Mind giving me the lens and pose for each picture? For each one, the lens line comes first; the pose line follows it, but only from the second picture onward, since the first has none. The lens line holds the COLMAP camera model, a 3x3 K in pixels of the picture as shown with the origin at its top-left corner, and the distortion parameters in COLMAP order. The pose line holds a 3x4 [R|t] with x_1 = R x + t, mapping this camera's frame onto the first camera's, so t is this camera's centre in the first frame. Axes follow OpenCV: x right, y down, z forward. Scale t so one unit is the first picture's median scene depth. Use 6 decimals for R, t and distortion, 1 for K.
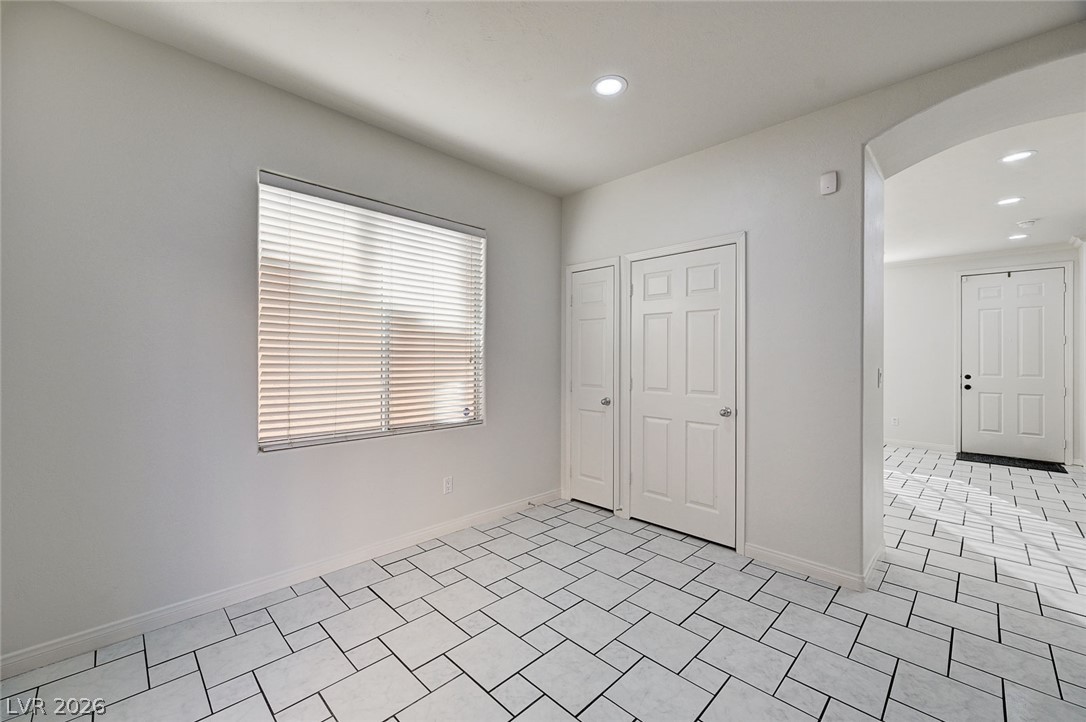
lens RADIAL K [[435.4, 0, 548.3], [0, 435.4, 356.8], [0, 0, 1]] dist [-0.010294, -0.000022]
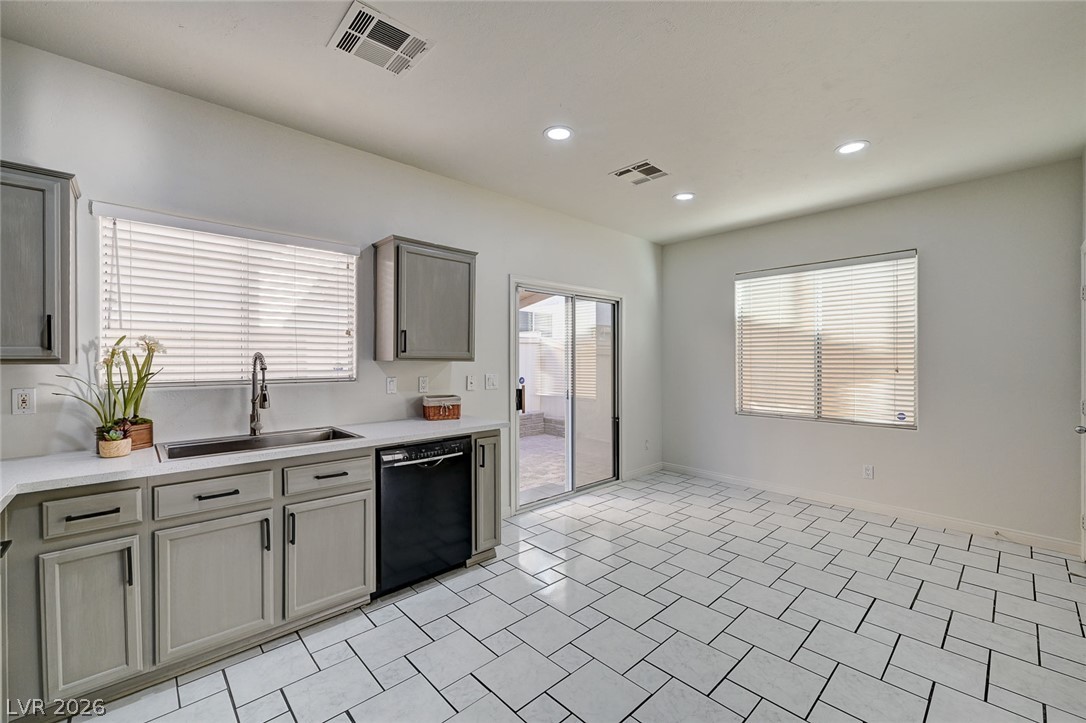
lens RADIAL K [[449.6, 0, 542.9], [0, 449.6, 361.8], [0, 0, 1]] dist [-0.003777, -0.000396]
pose [[-0.037402, -0.000699, -0.999300, 1.259653], [0.002163, 0.999997, -0.000780, -0.019405], [0.999298, -0.002191, -0.037400, 0.151469]]
